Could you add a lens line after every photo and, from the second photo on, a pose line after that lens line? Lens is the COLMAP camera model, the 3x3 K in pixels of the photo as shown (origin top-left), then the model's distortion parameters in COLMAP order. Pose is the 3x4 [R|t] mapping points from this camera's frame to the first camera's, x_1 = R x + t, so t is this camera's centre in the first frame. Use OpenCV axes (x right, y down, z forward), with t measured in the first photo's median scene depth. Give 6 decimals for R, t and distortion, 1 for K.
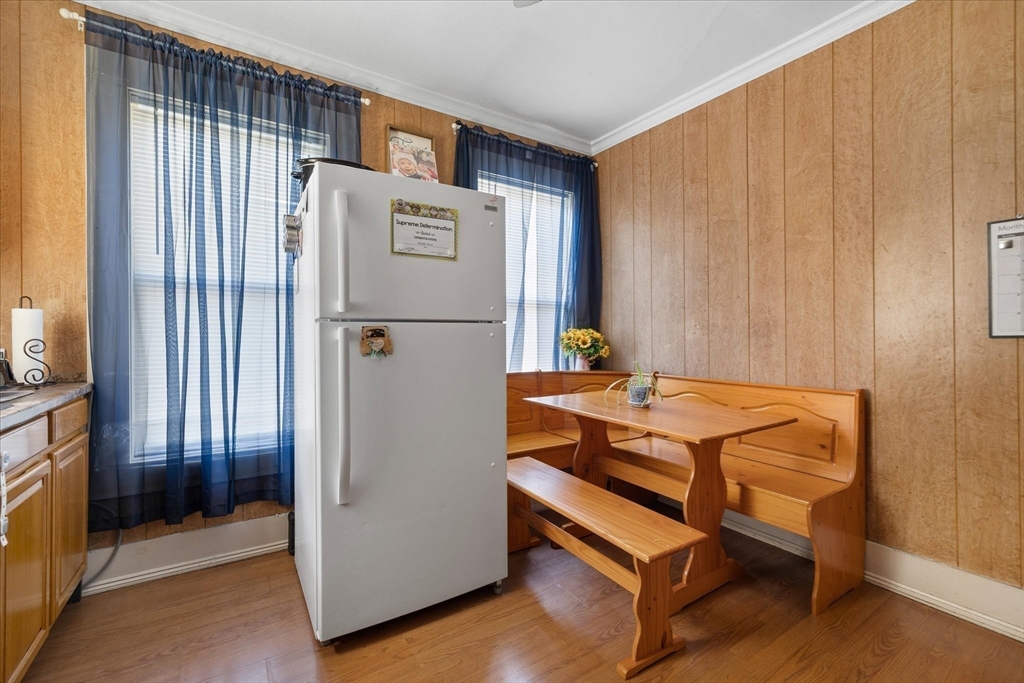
lens RADIAL K [[429.9, 0, 494.6], [0, 429.9, 333.2], [0, 0, 1]] dist [0.003444, -0.000060]
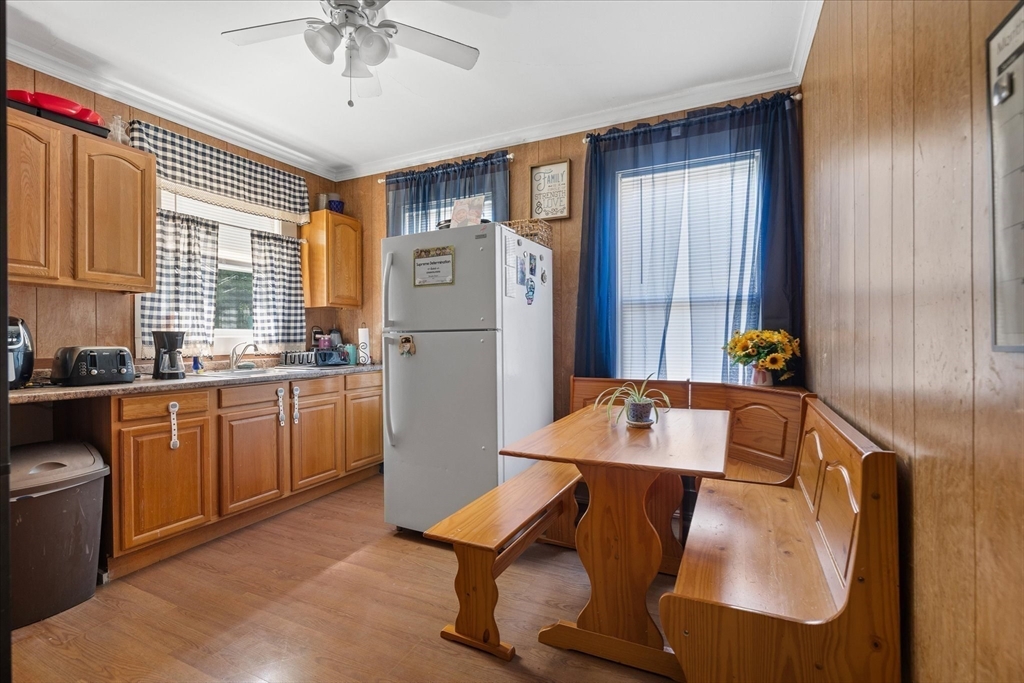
lens RADIAL K [[434.9, 0, 512.2], [0, 434.9, 337.5], [0, 0, 1]] dist [-0.002884, 0.000071]
pose [[0.552719, -0.002980, -0.833362, 0.608111], [0.011795, 0.999921, 0.004247, -0.005637], [0.833284, -0.012177, 0.552711, 0.225513]]
